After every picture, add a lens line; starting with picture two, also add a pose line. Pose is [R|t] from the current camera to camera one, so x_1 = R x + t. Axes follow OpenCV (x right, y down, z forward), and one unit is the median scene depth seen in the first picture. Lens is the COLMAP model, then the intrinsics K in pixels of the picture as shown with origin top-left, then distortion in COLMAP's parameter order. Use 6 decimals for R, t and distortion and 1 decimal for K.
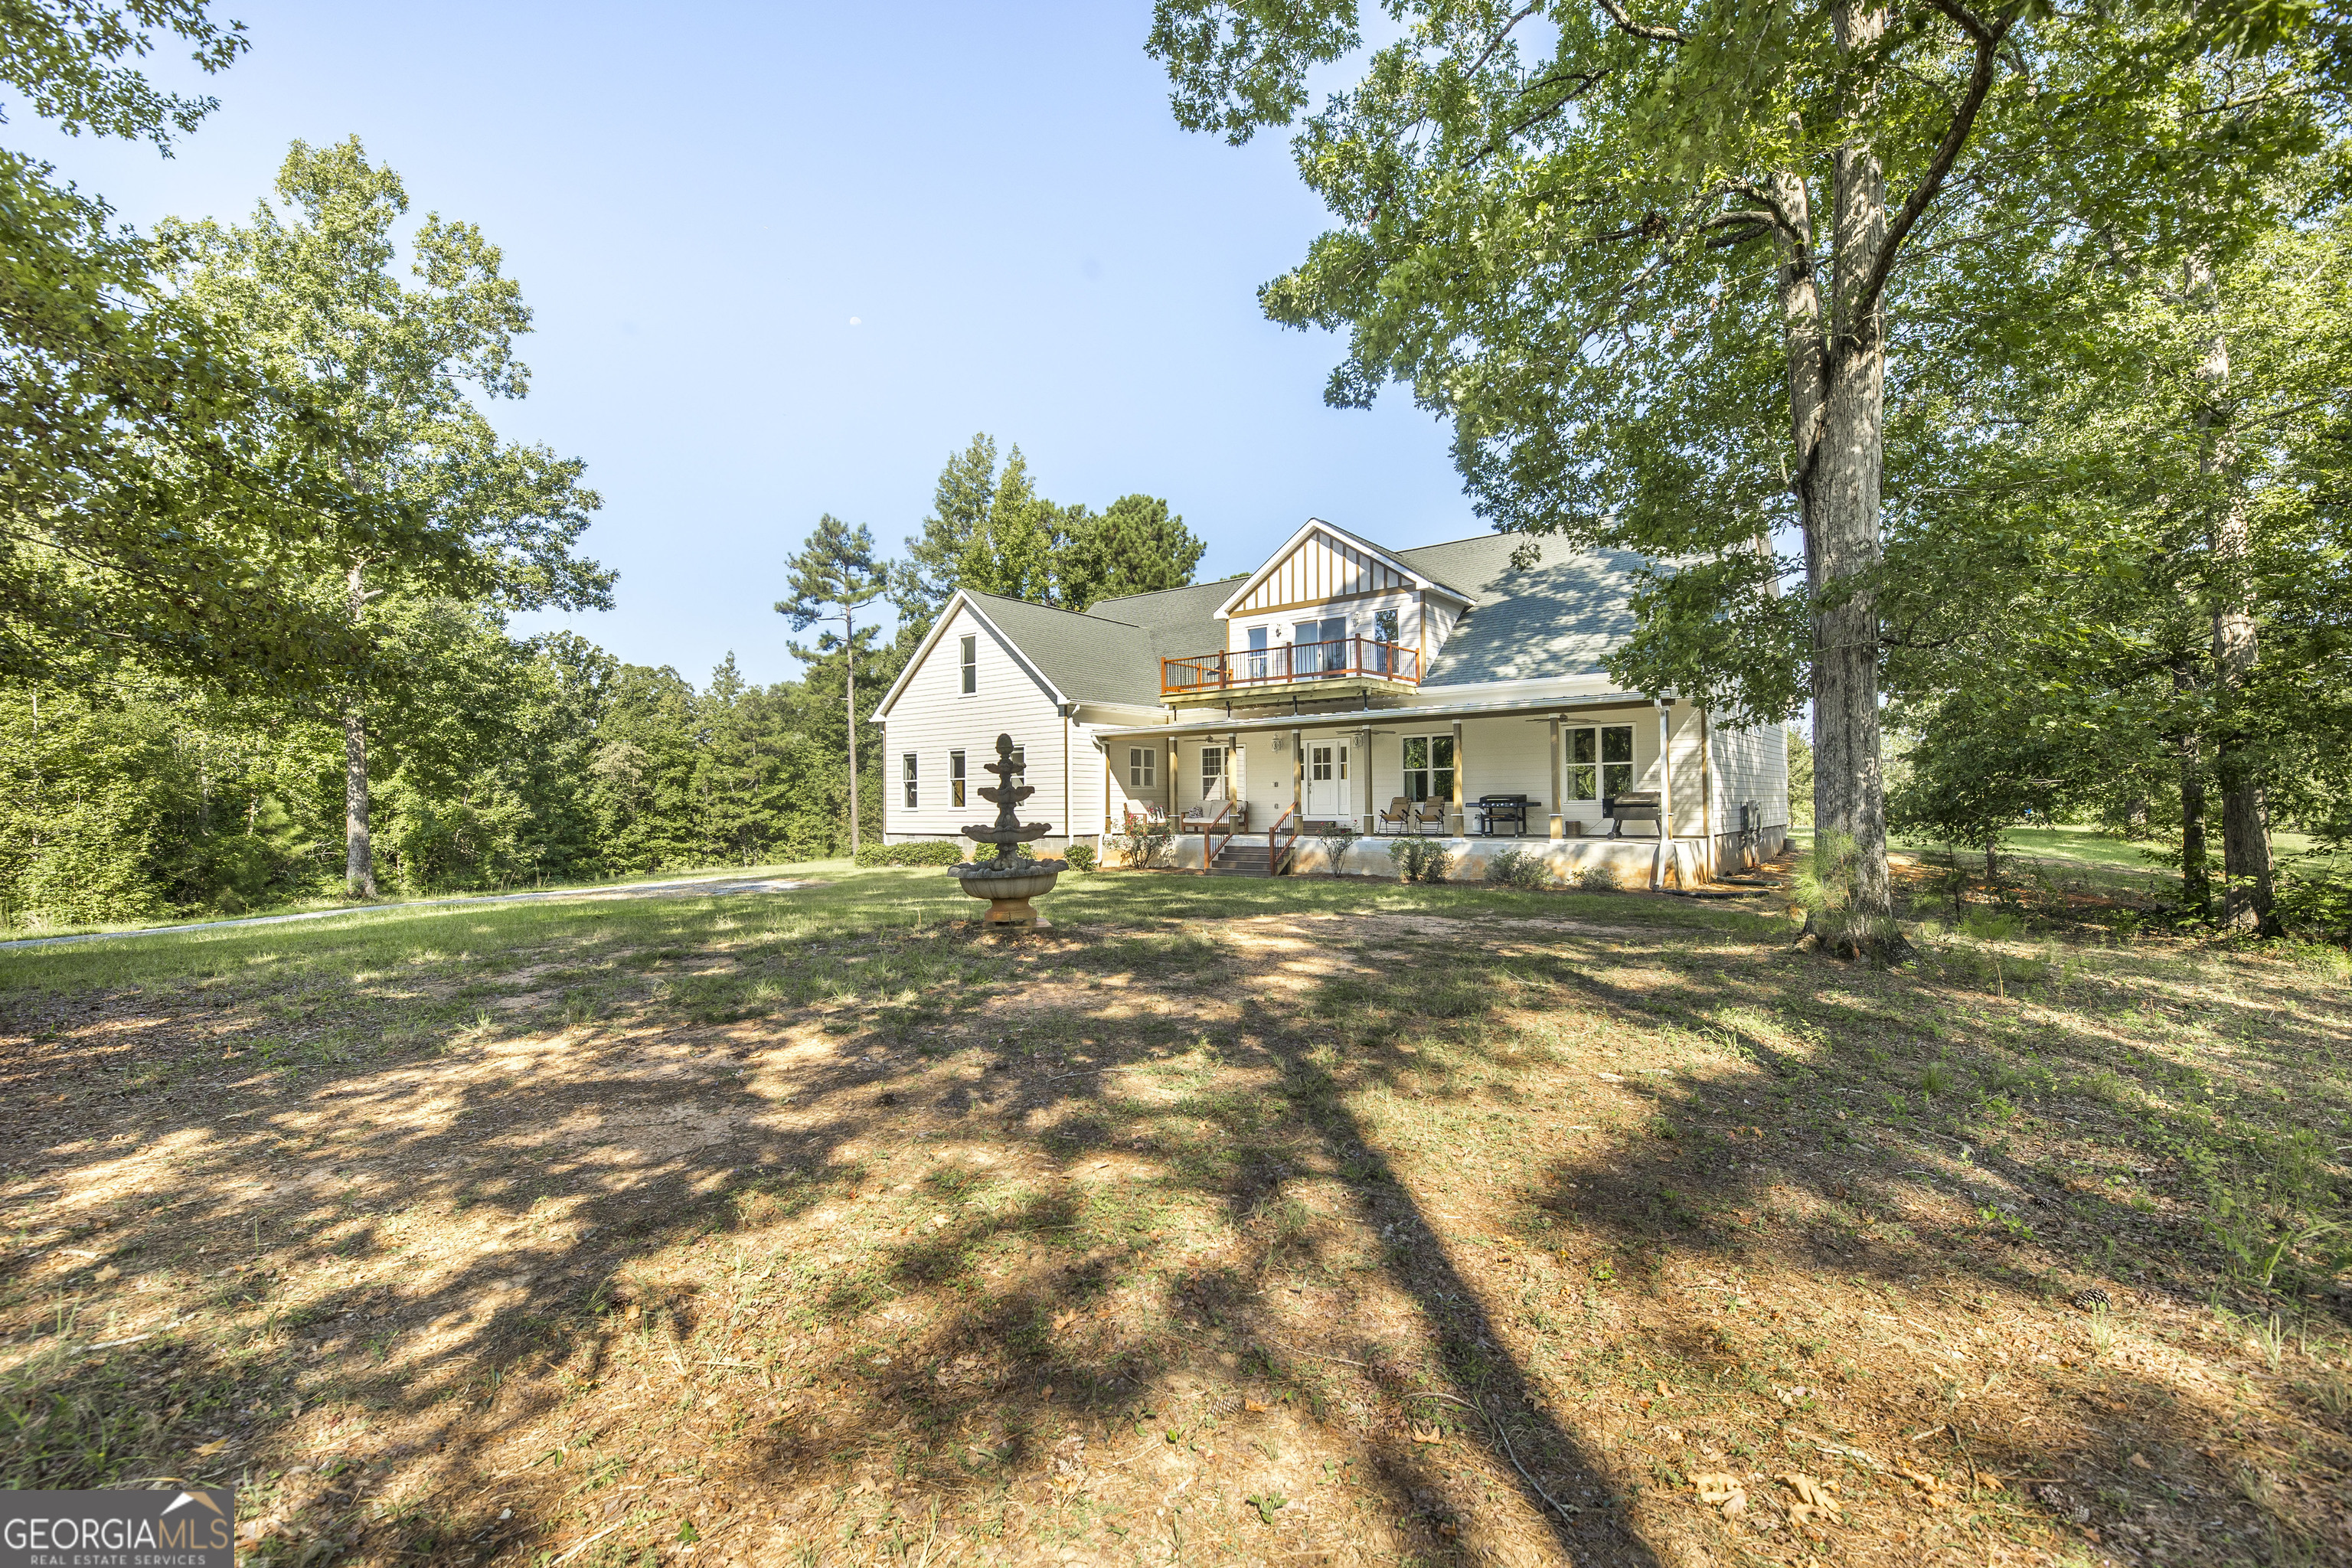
lens RADIAL K [[1066.1, 0, 1168.3], [0, 1066.1, 777.9], [0, 0, 1]] dist [0.001177, -0.000351]
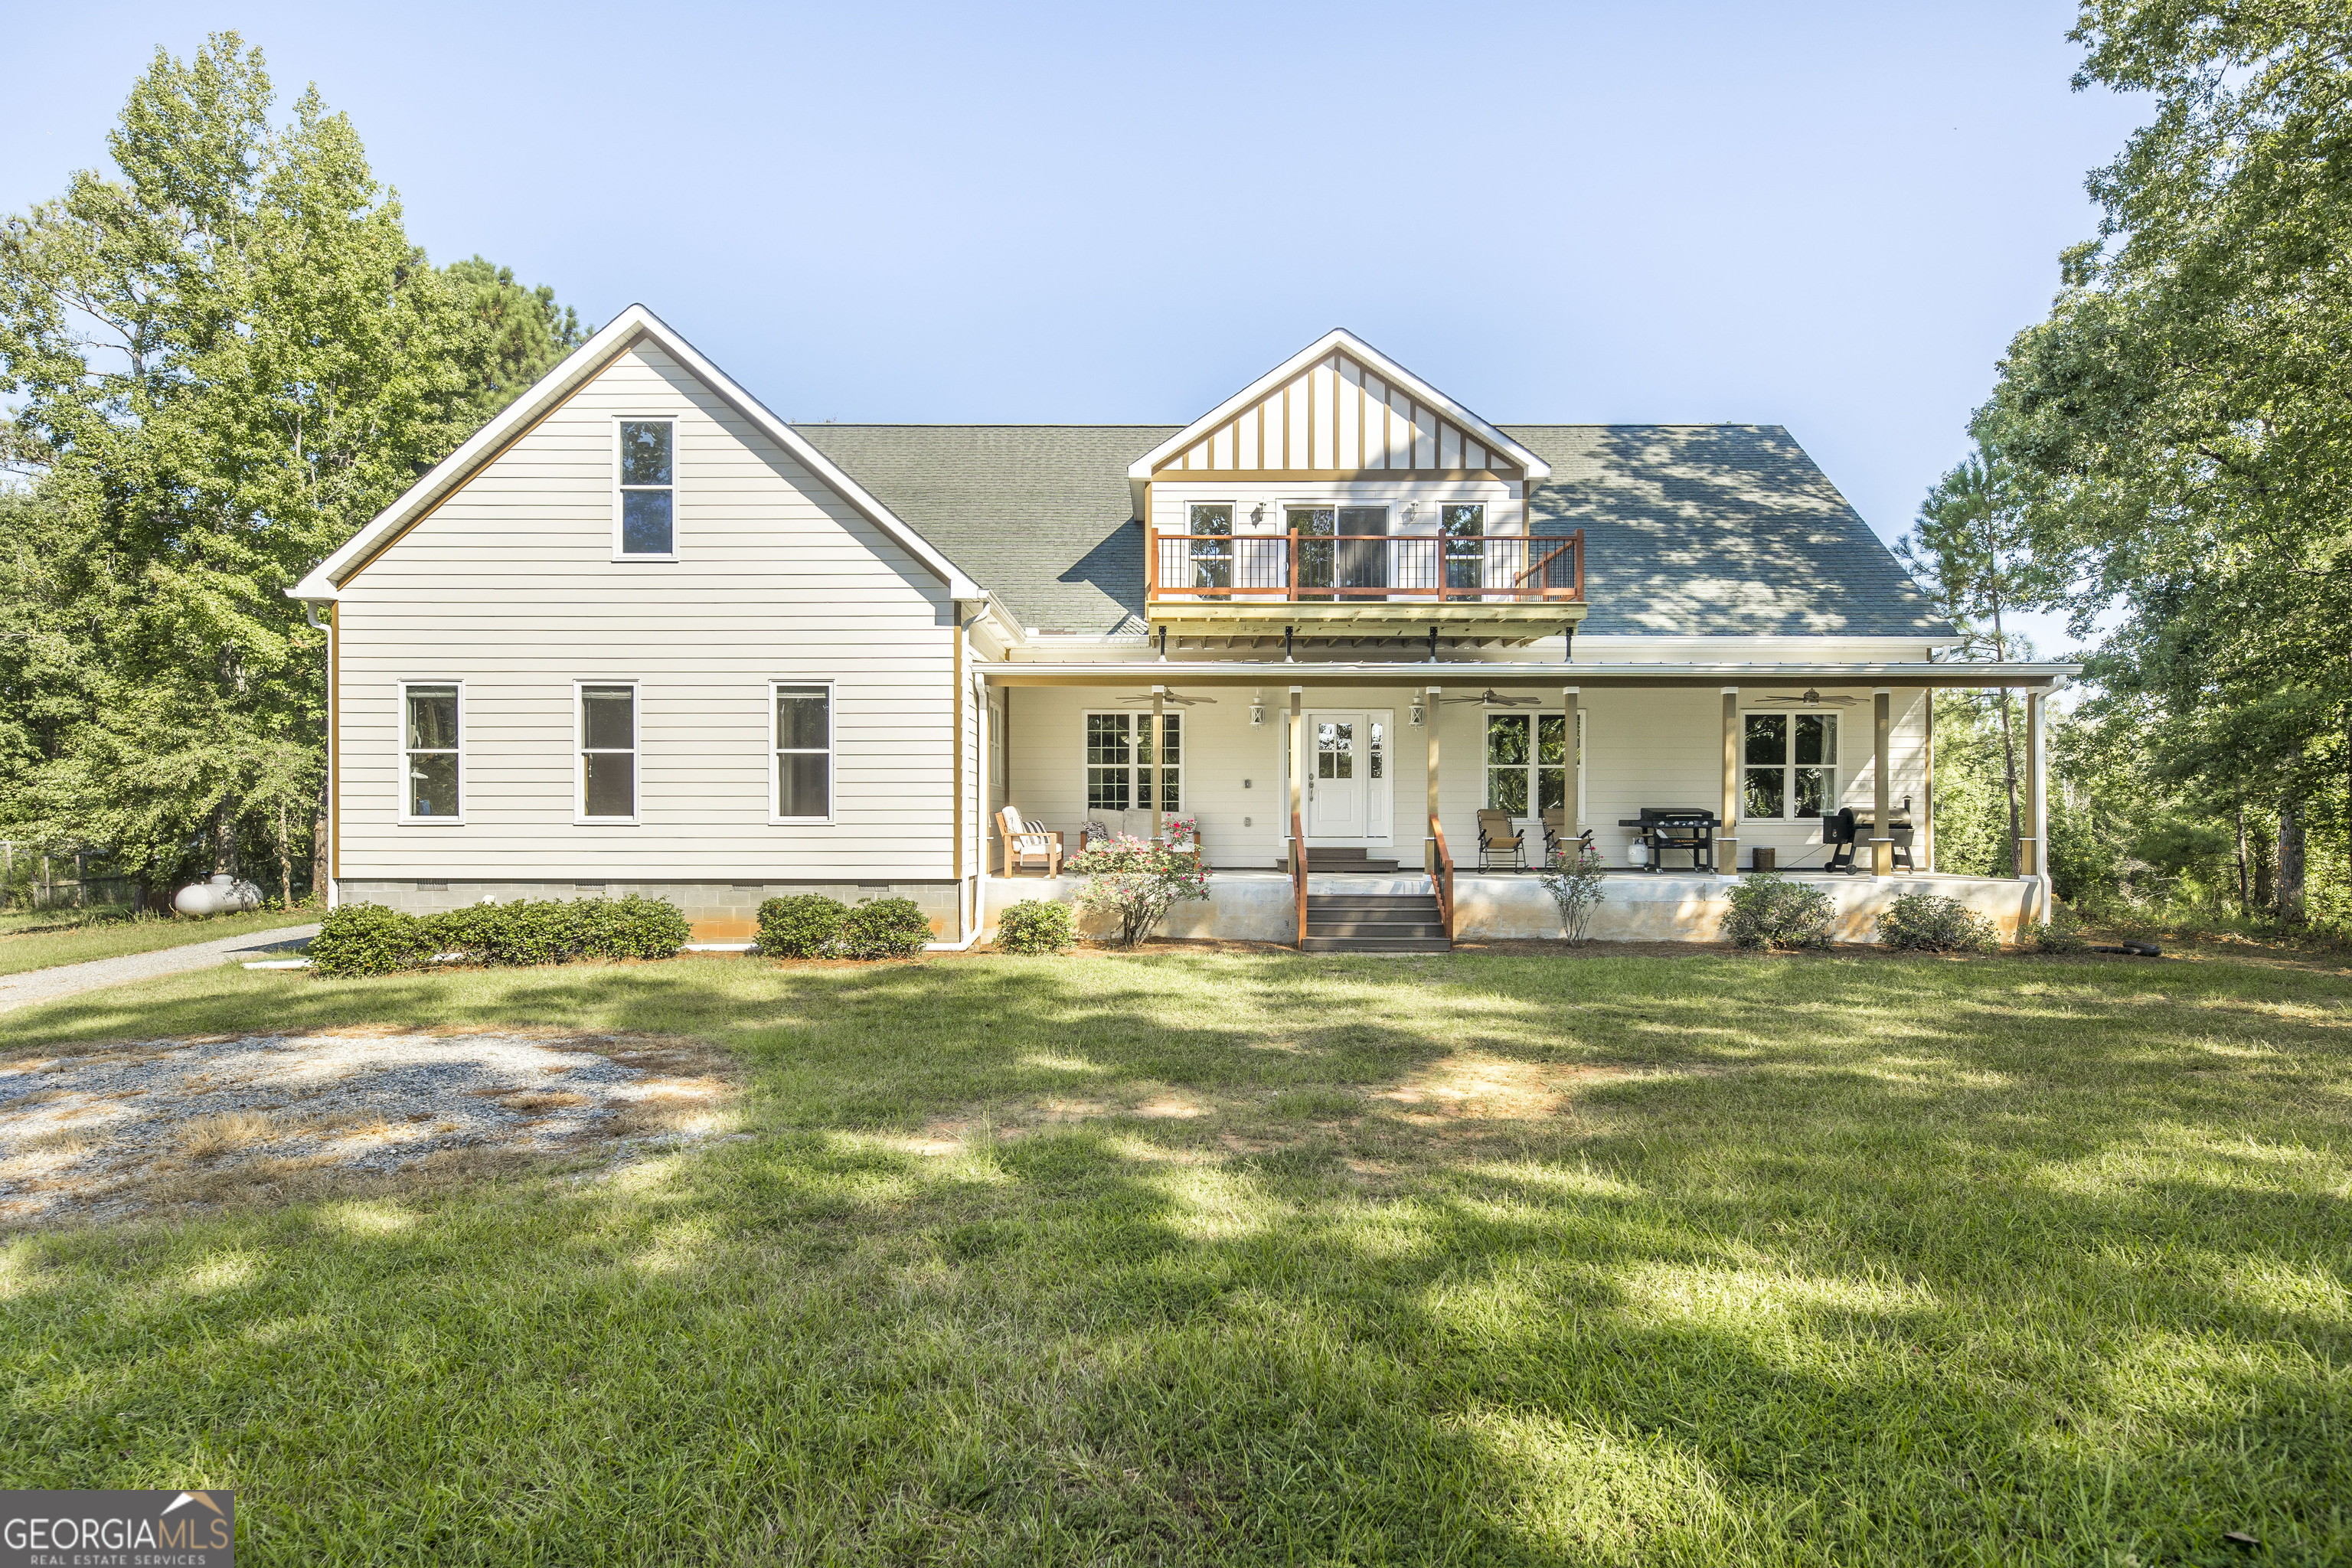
lens RADIAL K [[1321.1, 0, 1178.5], [0, 1321.1, 830.7], [0, 0, 1]] dist [0.000707, -0.002577]
pose [[0.783094, 0.005421, 0.621880, -0.379267], [-0.024489, 0.999455, 0.022125, 0.016896], [-0.621421, -0.032555, 0.782800, 0.481036]]
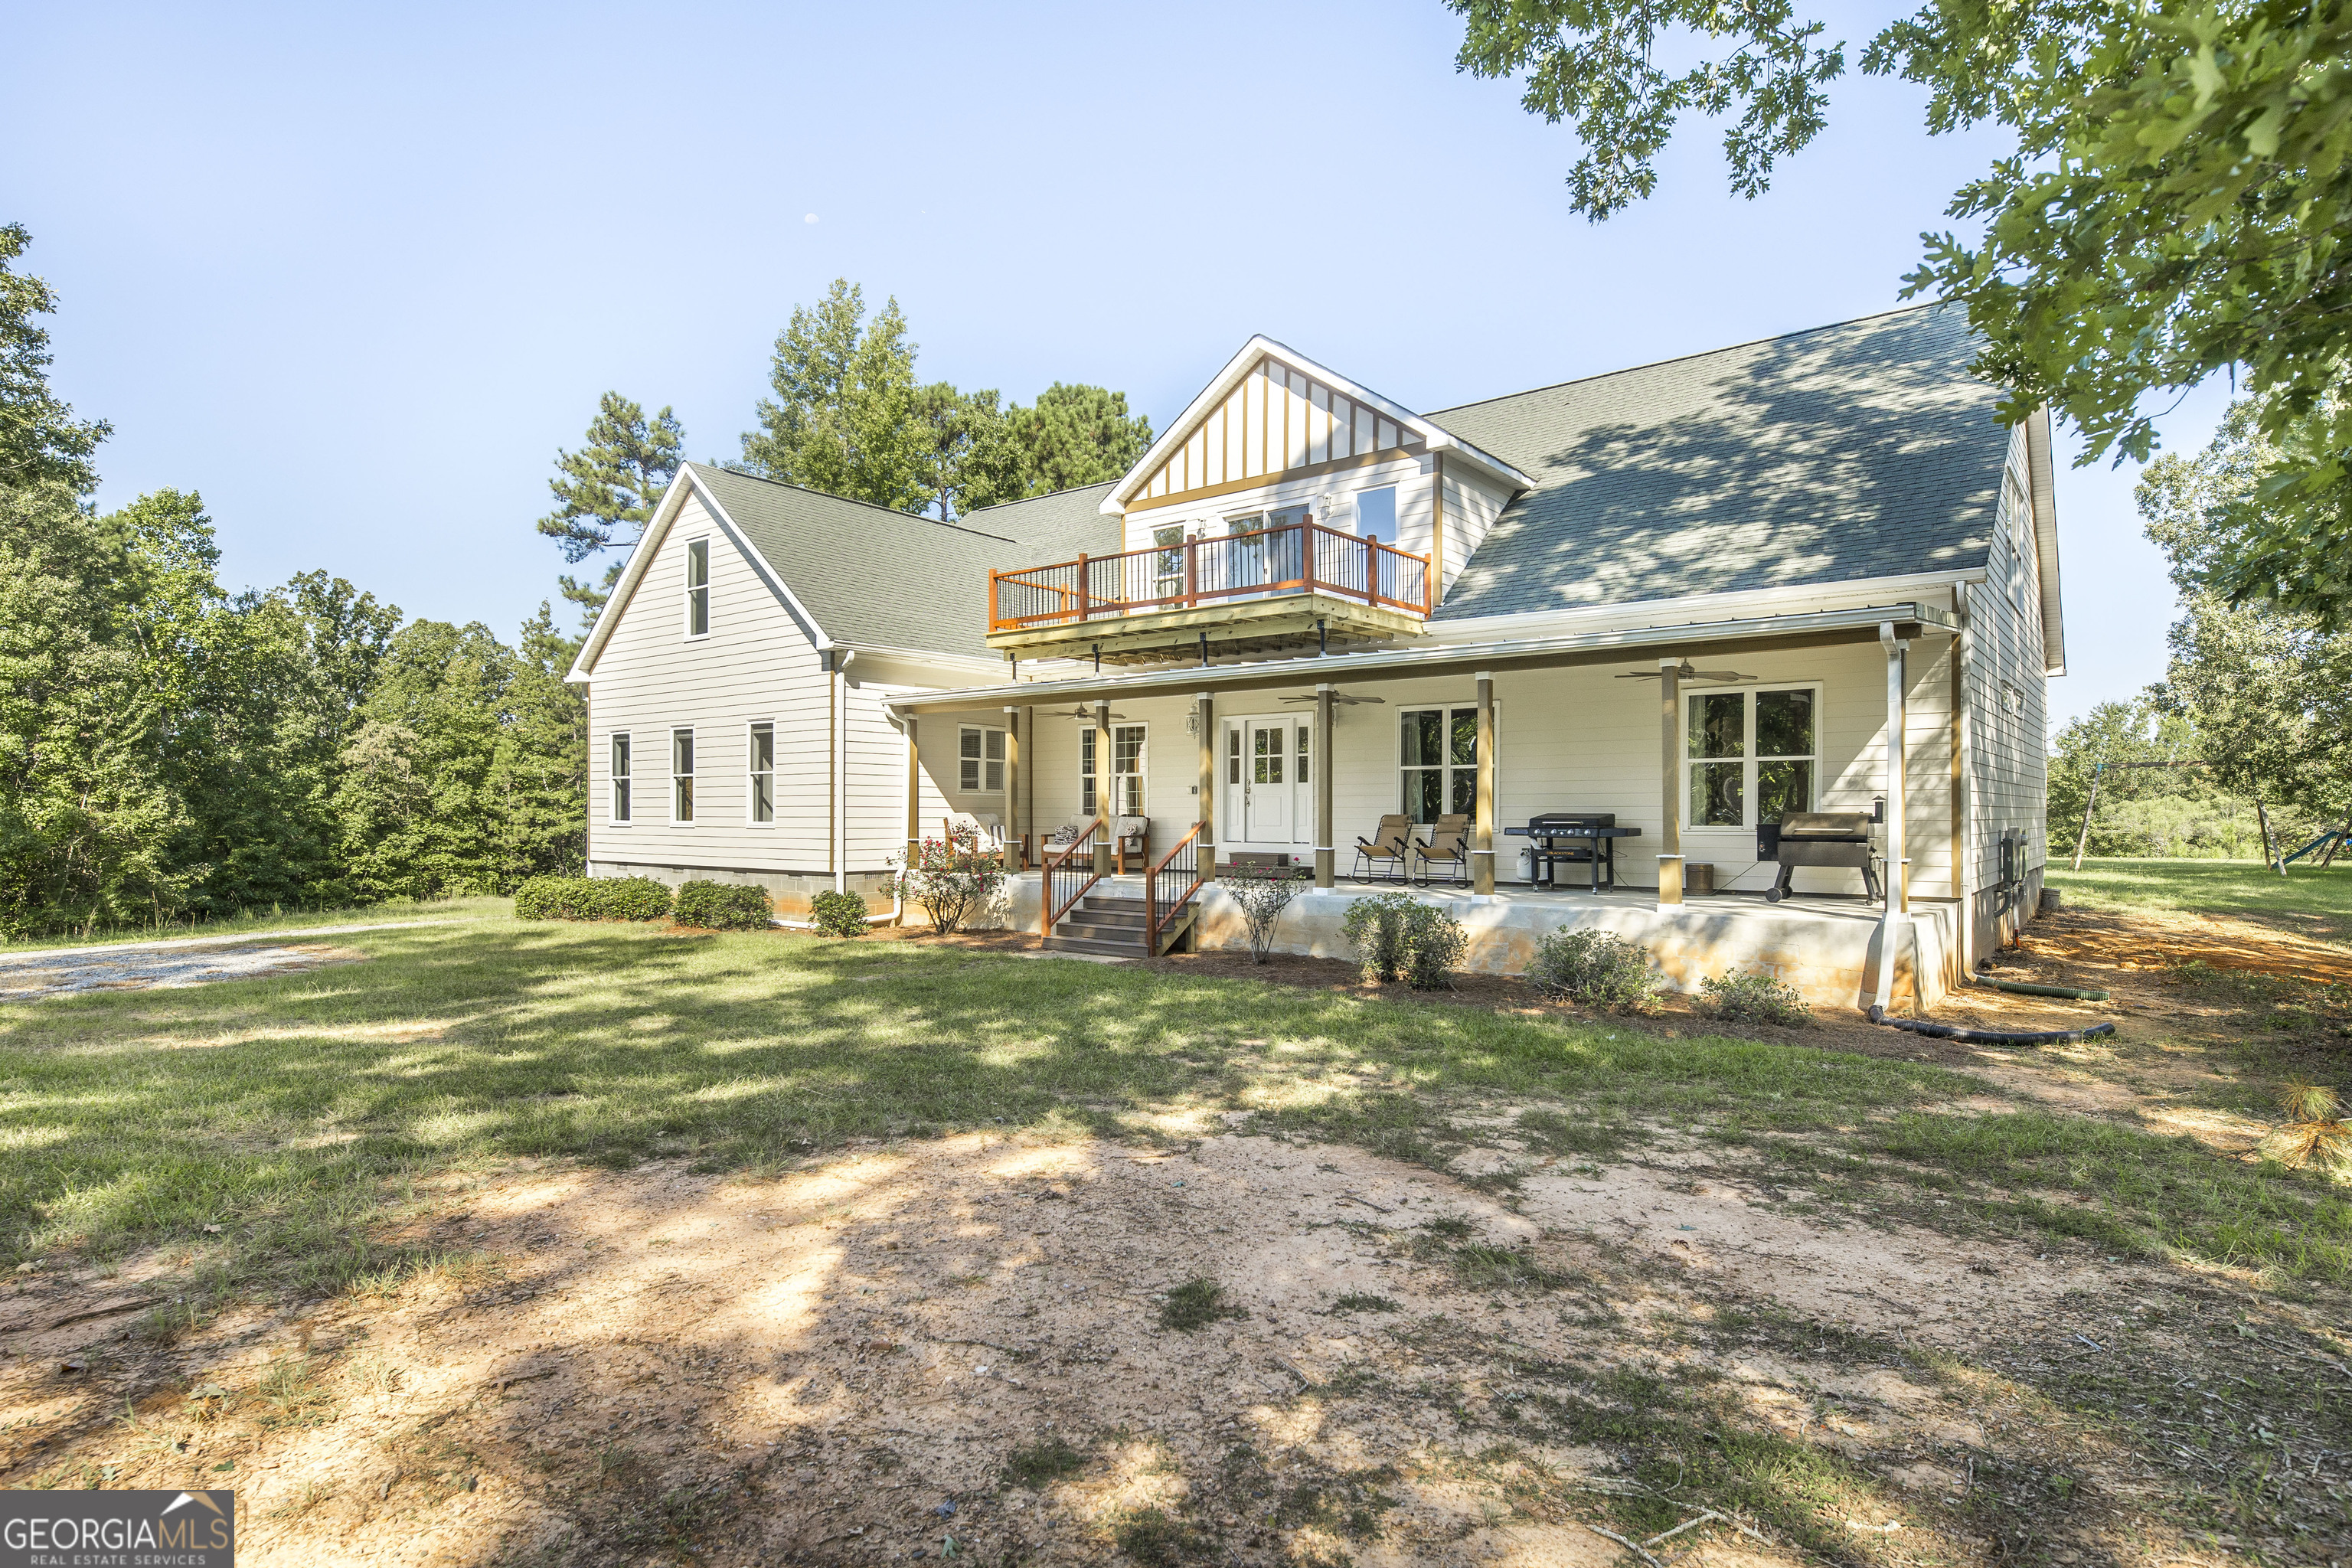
lens RADIAL K [[1278.3, 0, 1175.3], [0, 1278.3, 800.1], [0, 0, 1]] dist [0.003580, 0.000002]
pose [[0.999866, 0.011001, -0.012131, 0.102149], [-0.010801, 0.999807, 0.016398, 0.000270], [0.012309, -0.016265, 0.999792, 0.293938]]
